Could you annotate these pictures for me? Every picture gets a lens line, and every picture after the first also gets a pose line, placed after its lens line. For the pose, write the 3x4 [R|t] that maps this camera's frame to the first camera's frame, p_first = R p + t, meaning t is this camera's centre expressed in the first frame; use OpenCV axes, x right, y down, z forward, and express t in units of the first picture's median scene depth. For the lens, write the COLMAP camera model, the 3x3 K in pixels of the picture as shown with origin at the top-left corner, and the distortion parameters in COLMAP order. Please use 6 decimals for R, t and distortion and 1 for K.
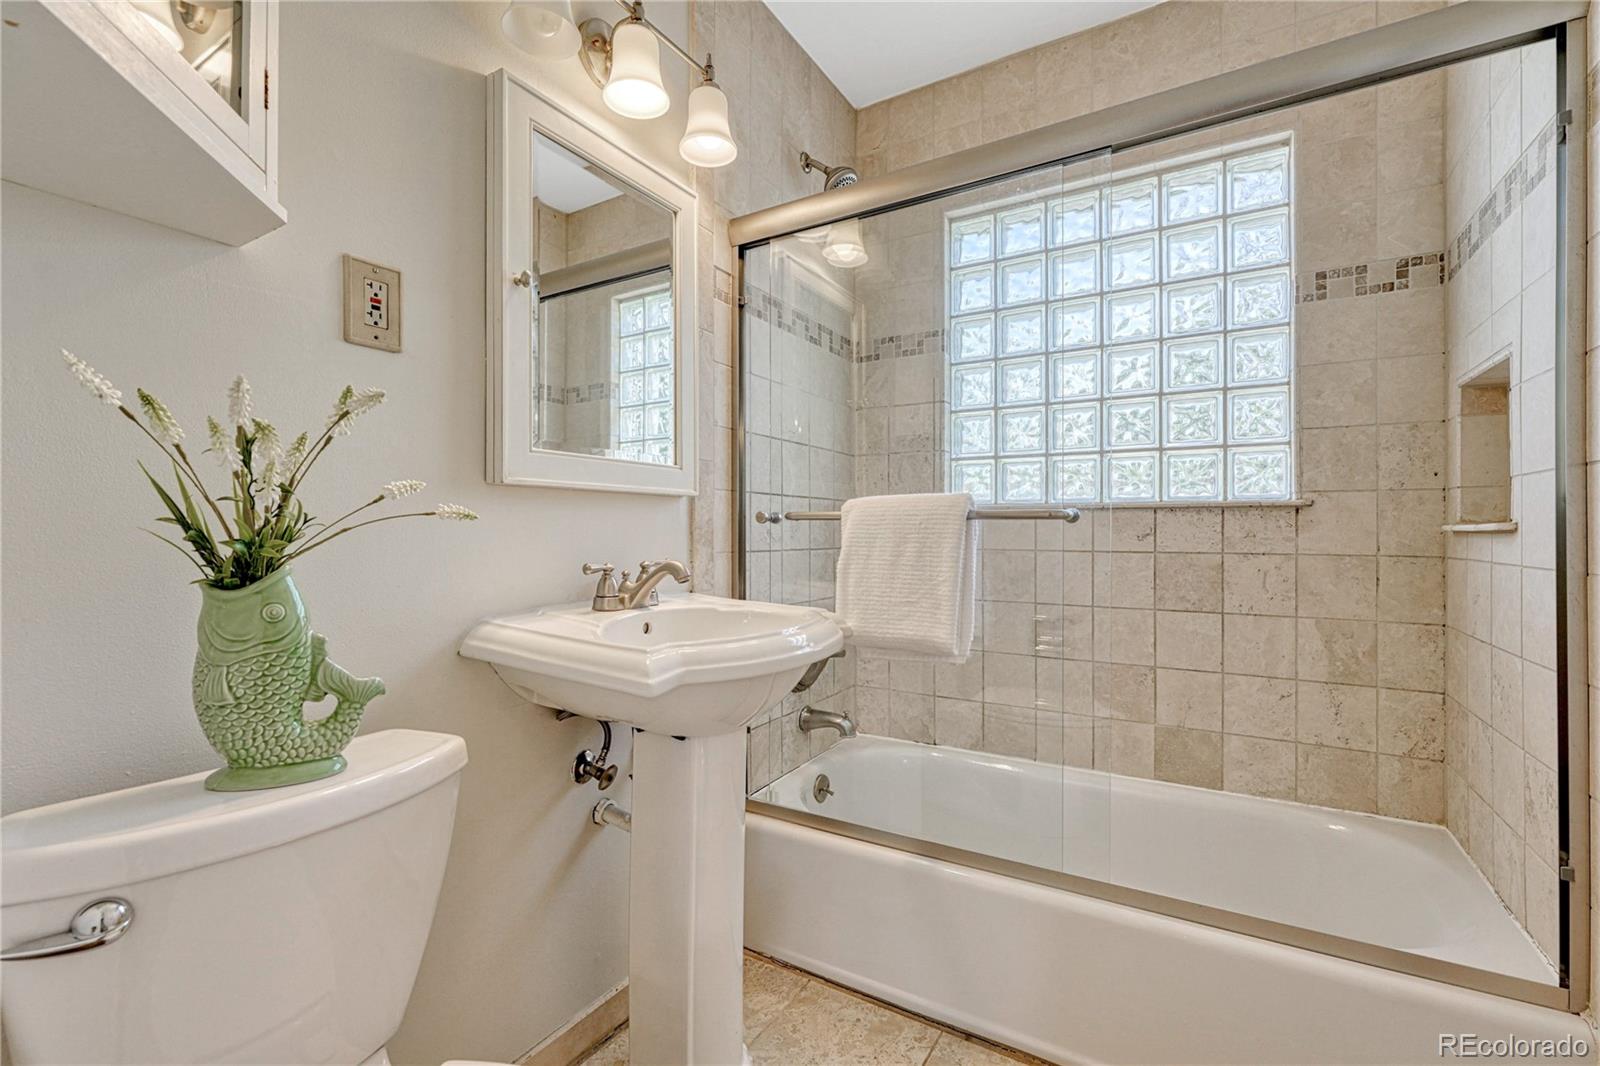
lens RADIAL K [[675.6, 0, 792.1], [0, 675.6, 536.5], [0, 0, 1]] dist [-0.000455, -0.000238]
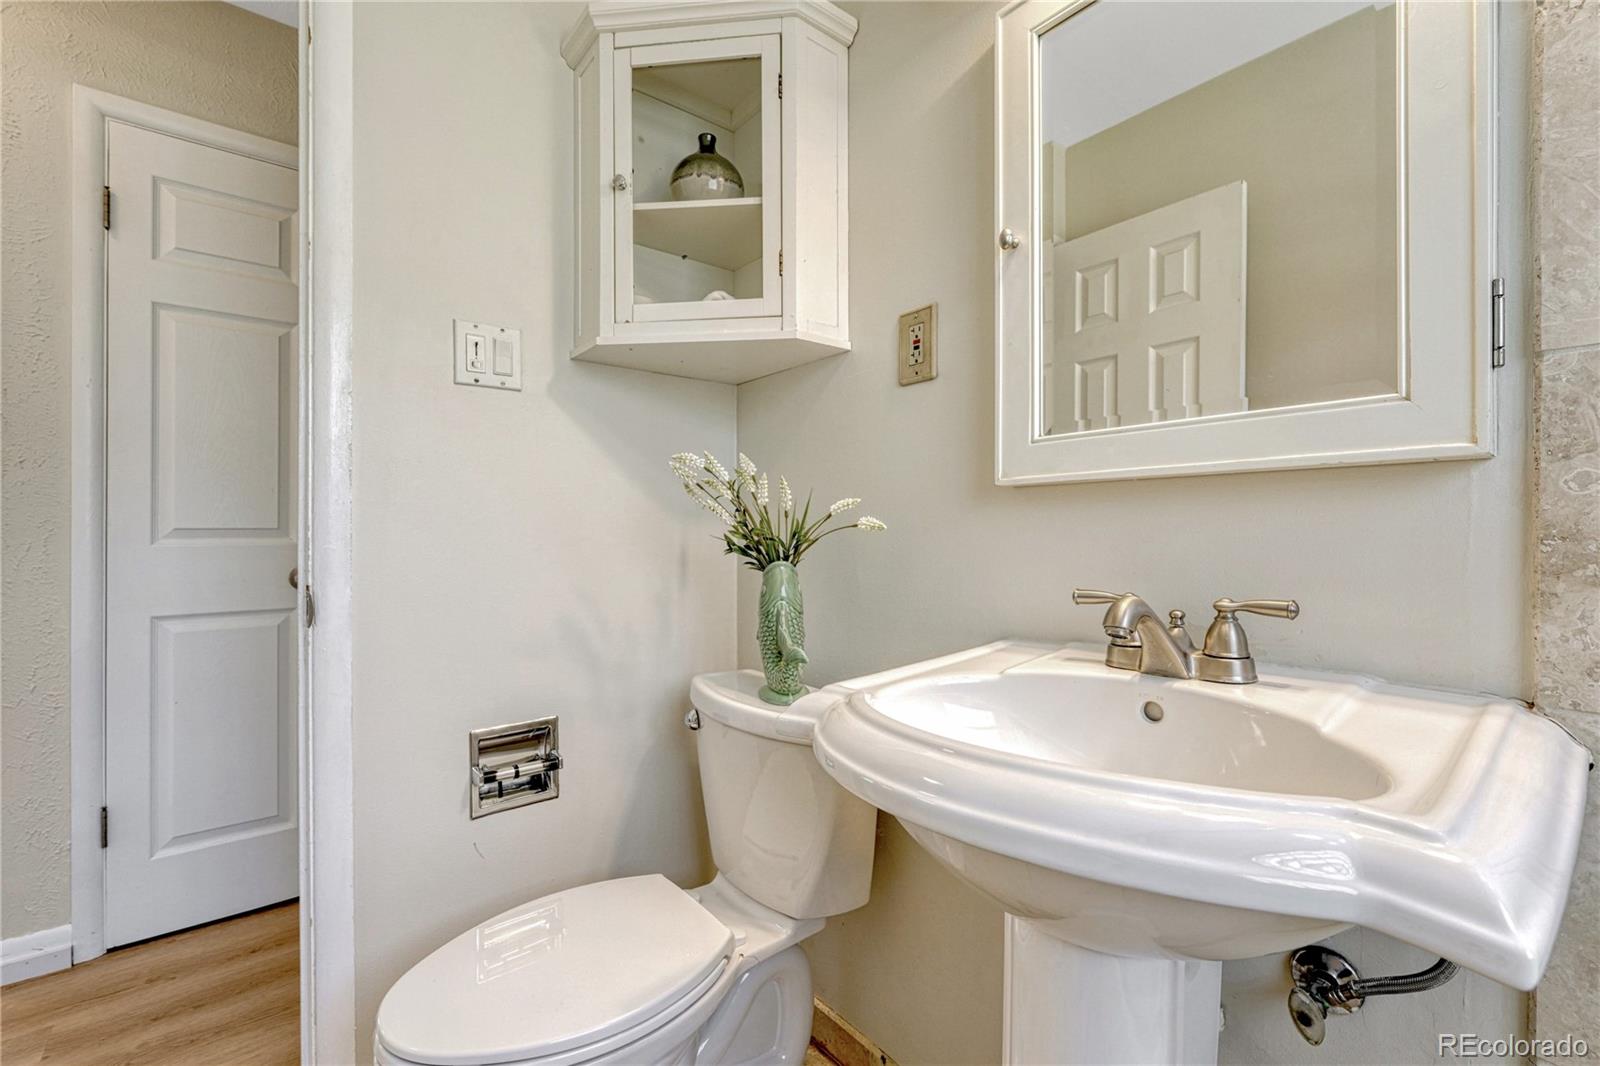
lens RADIAL K [[675.6, 0, 792.1], [0, 675.6, 536.5], [0, 0, 1]] dist [-0.000455, -0.000238]
pose [[-0.300991, -0.000954, -0.953626, 0.548946], [-0.010784, 0.999939, 0.002403, -0.015825], [0.953566, 0.011008, -0.300983, 1.142750]]
